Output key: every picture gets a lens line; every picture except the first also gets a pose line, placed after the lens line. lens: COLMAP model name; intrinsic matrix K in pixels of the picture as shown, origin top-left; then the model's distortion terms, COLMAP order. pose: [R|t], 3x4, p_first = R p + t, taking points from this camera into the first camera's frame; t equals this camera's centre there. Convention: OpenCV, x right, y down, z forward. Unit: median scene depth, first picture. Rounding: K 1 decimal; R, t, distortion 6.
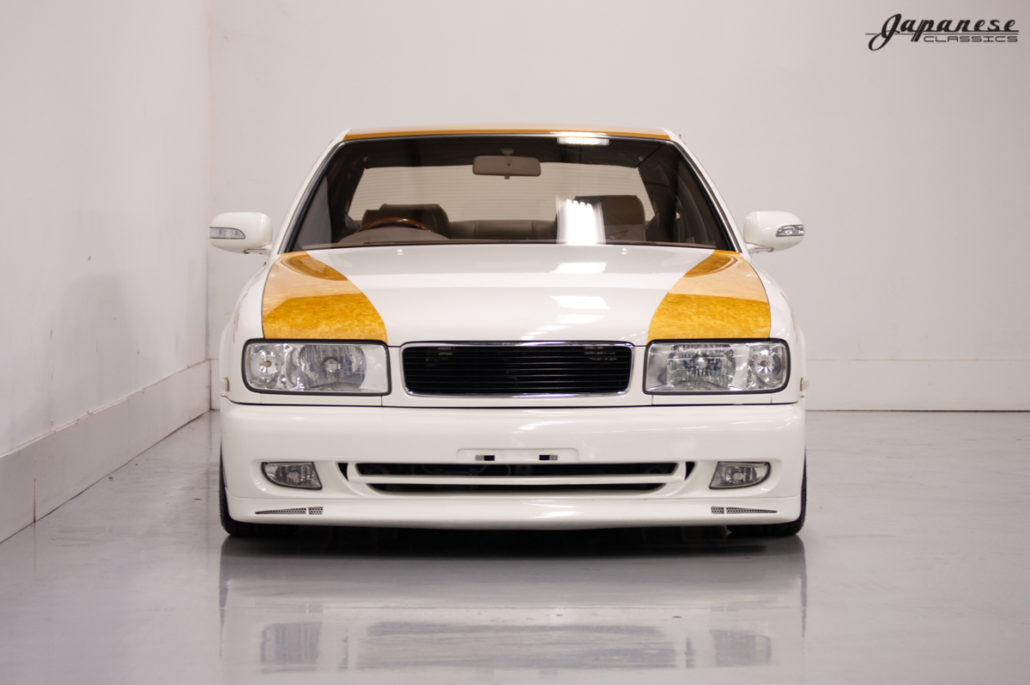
lens RADIAL K [[2884.5, 0, 514.7], [0, 2884.5, 347.5], [0, 0, 1]] dist [0.204835, 0.000000]
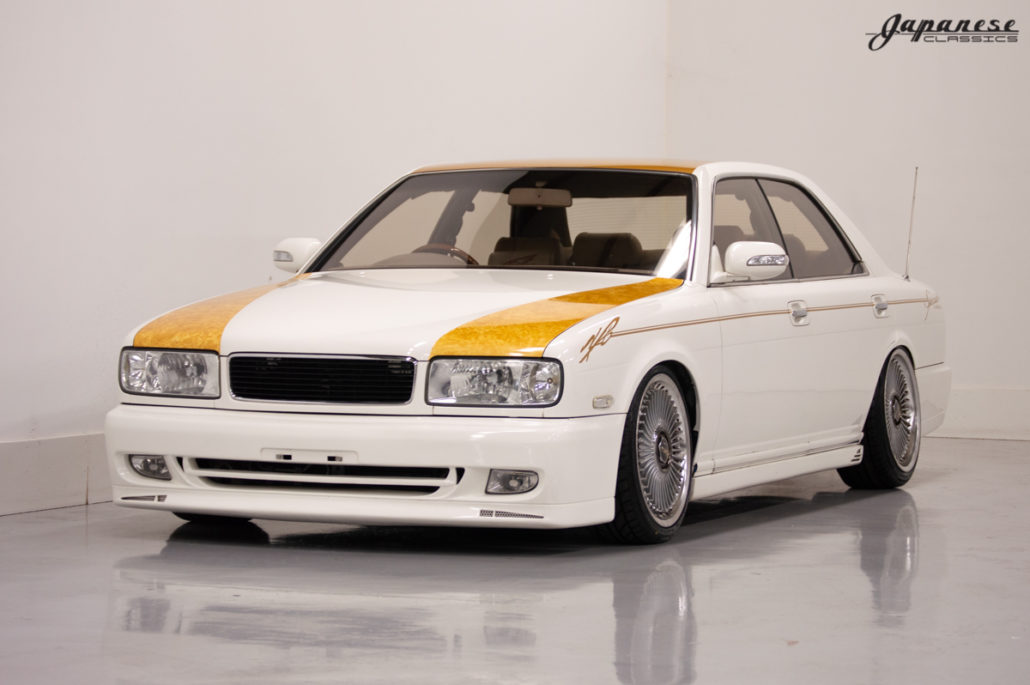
lens RADIAL K [[2884.5, 0, 513.3], [0, 2884.5, 339.3], [0, 0, 1]] dist [0.204835, 0.000000]
pose [[0.930874, 0.022500, -0.364648, 0.474238], [-0.027234, 0.999598, -0.007843, -0.001090], [0.364325, 0.017232, 0.931112, -0.013532]]
